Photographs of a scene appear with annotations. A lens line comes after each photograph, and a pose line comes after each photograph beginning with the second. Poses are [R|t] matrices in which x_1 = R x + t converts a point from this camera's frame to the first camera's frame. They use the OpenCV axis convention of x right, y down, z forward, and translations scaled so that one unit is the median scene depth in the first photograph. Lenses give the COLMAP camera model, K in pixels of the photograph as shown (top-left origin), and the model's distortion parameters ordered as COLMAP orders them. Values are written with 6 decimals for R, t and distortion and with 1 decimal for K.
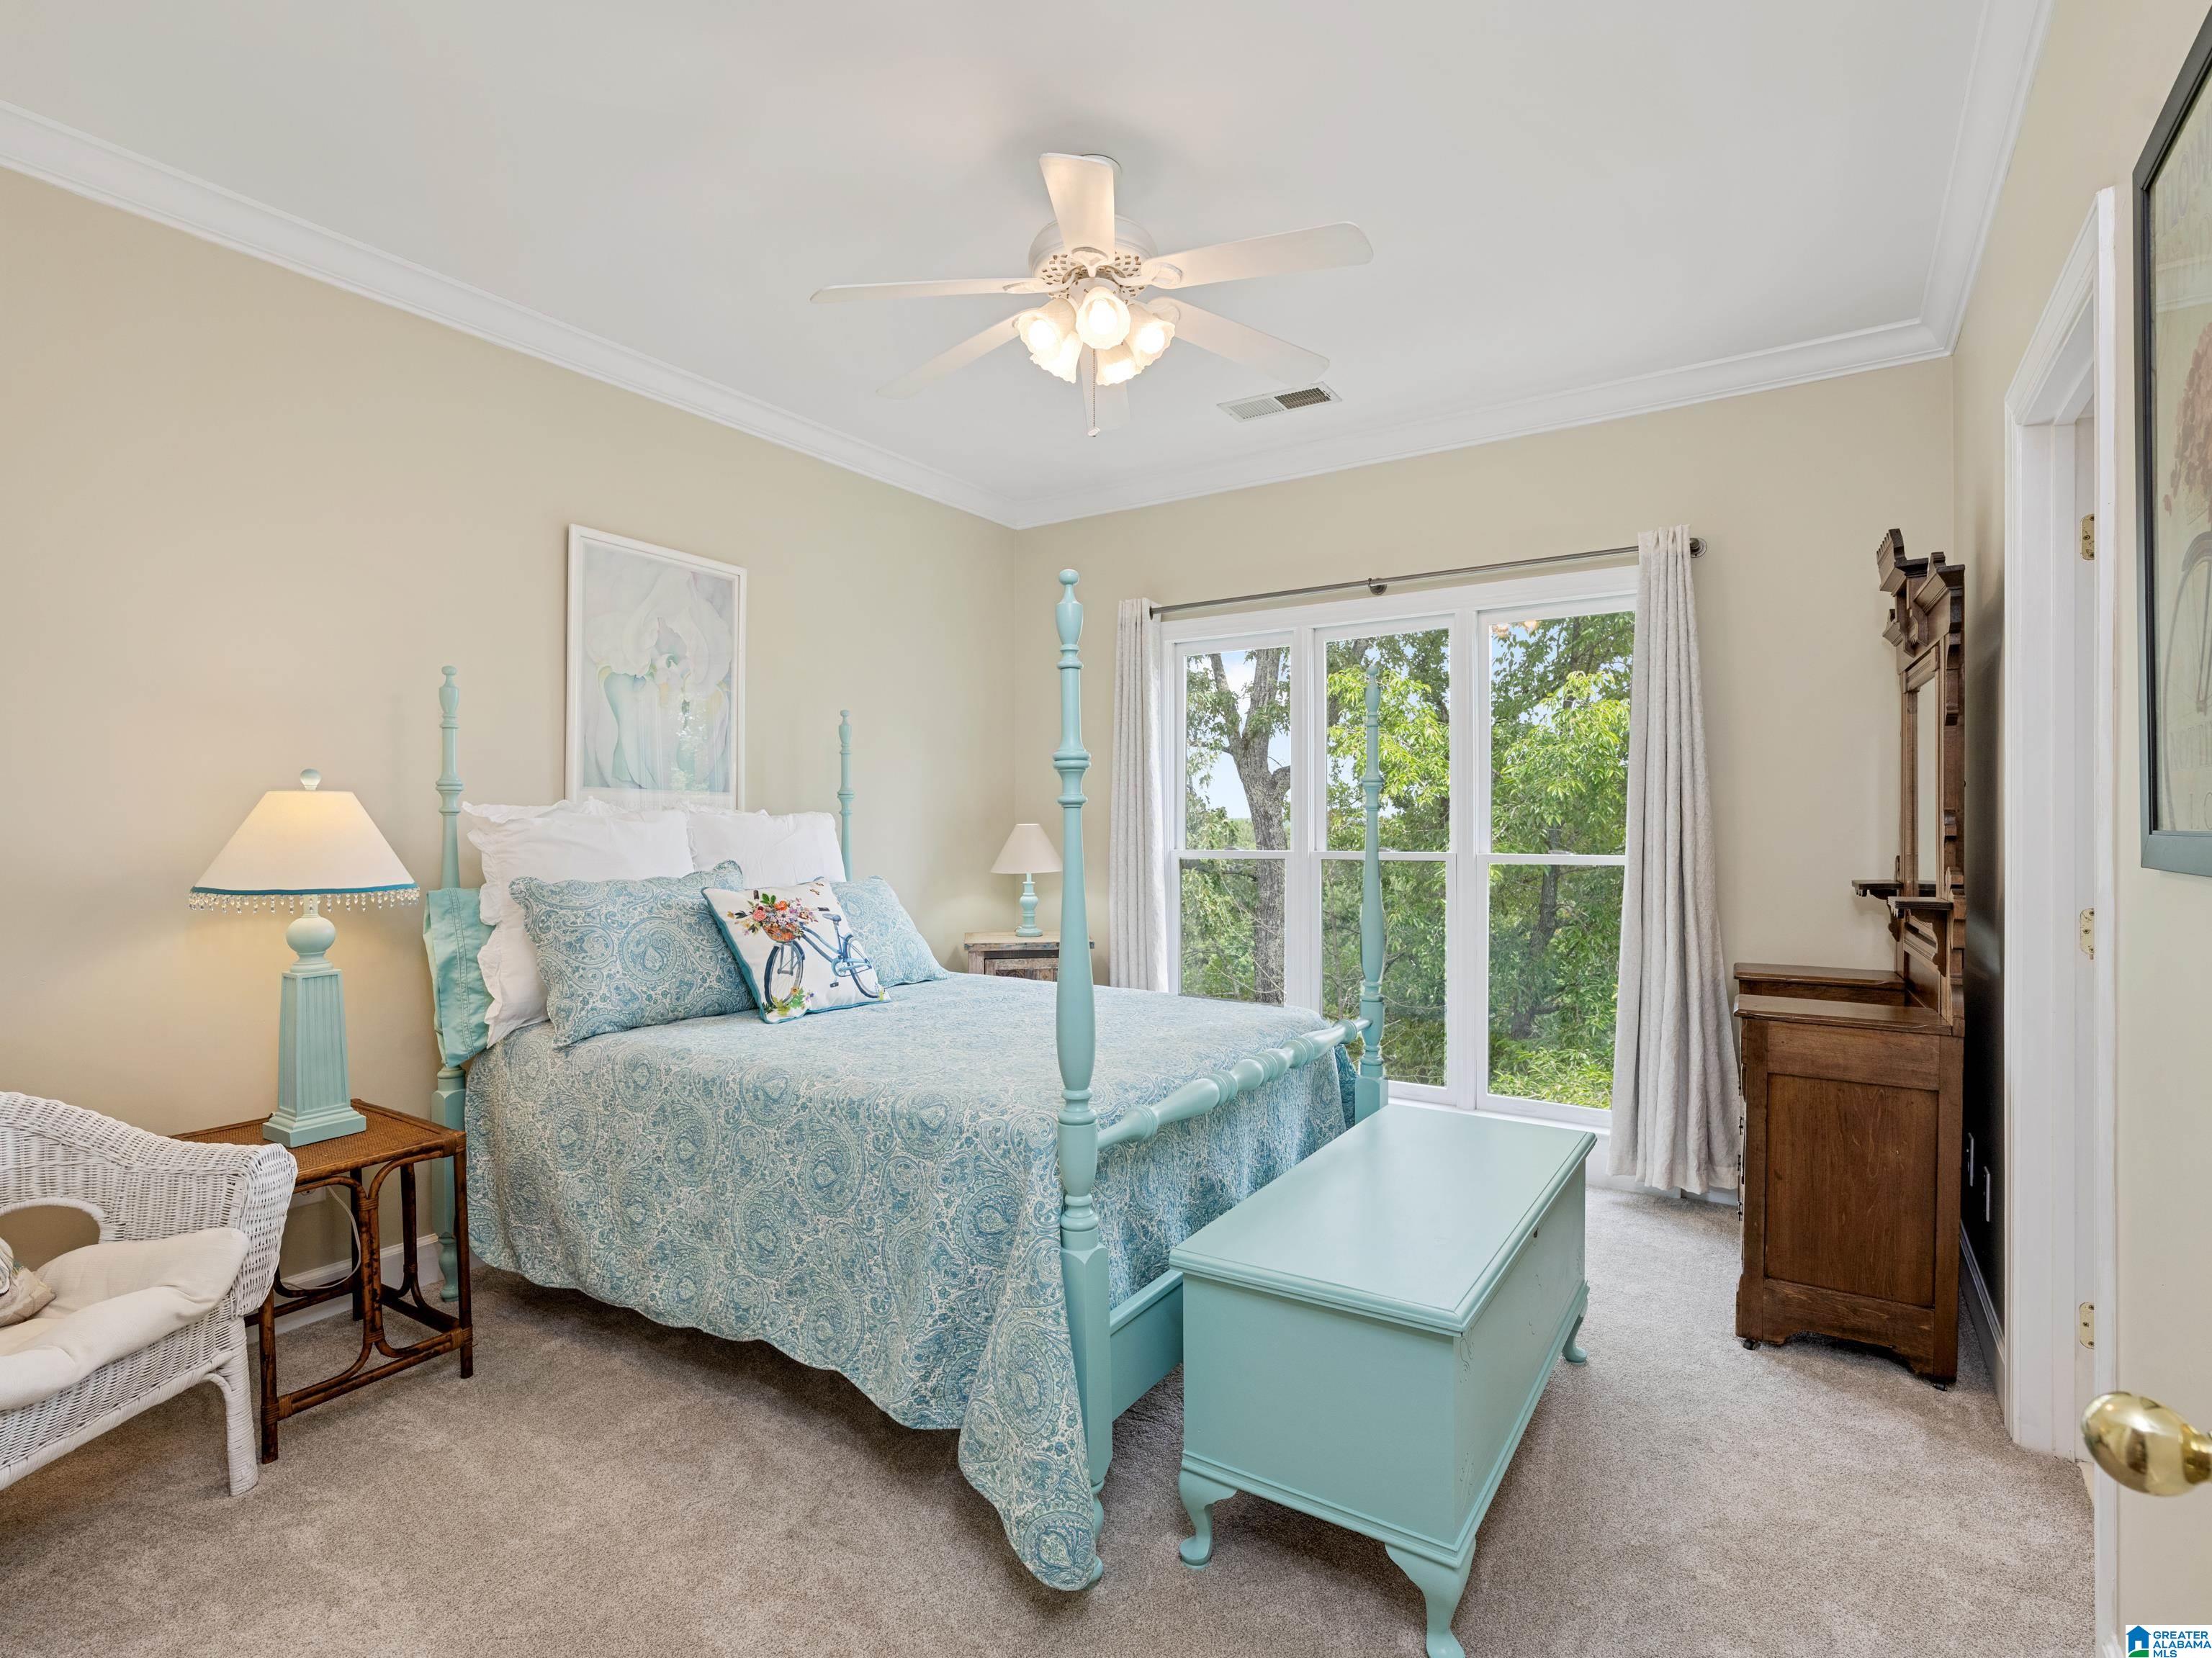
lens RADIAL K [[1077.2, 0, 1108.4], [0, 1077.2, 848.5], [0, 0, 1]] dist [-0.004499, 0.000835]
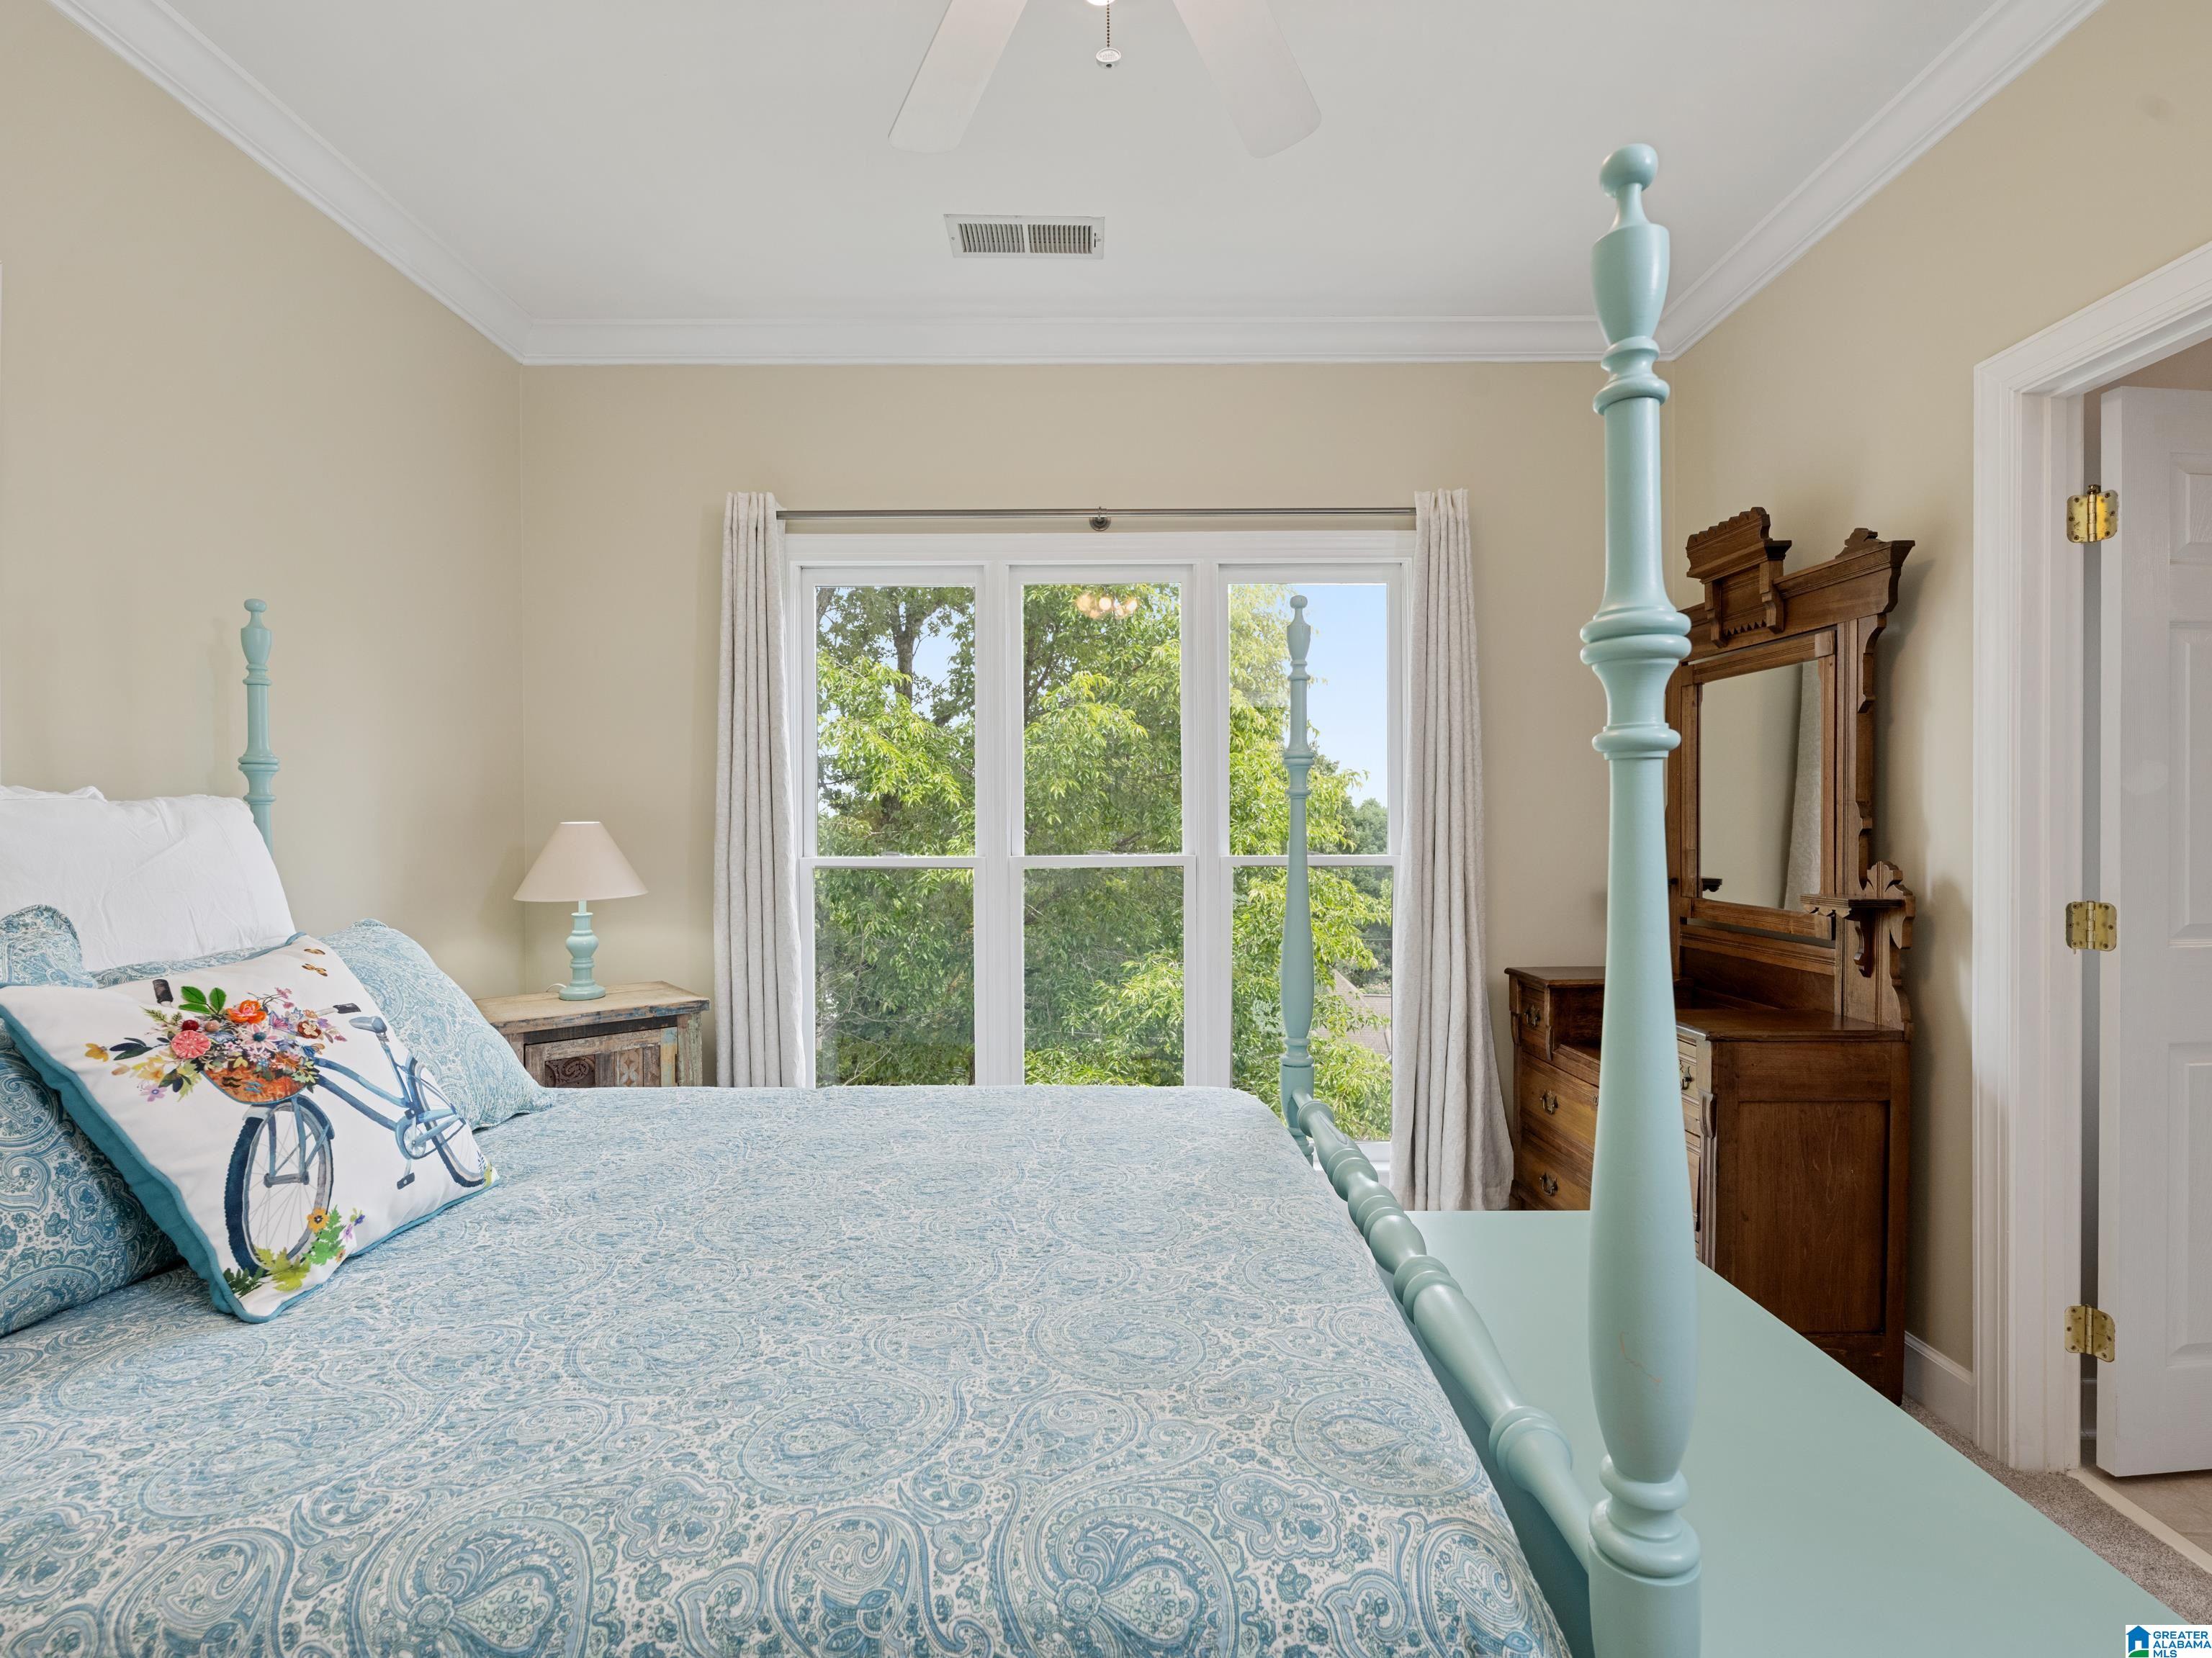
lens RADIAL K [[1077.2, 0, 1108.4], [0, 1077.2, 848.5], [0, 0, 1]] dist [-0.004499, 0.000835]
pose [[0.839561, -0.014431, 0.543073, -0.251864], [0.015655, 0.999875, 0.002369, -0.005926], [-0.543039, 0.006513, 0.839682, 0.477925]]
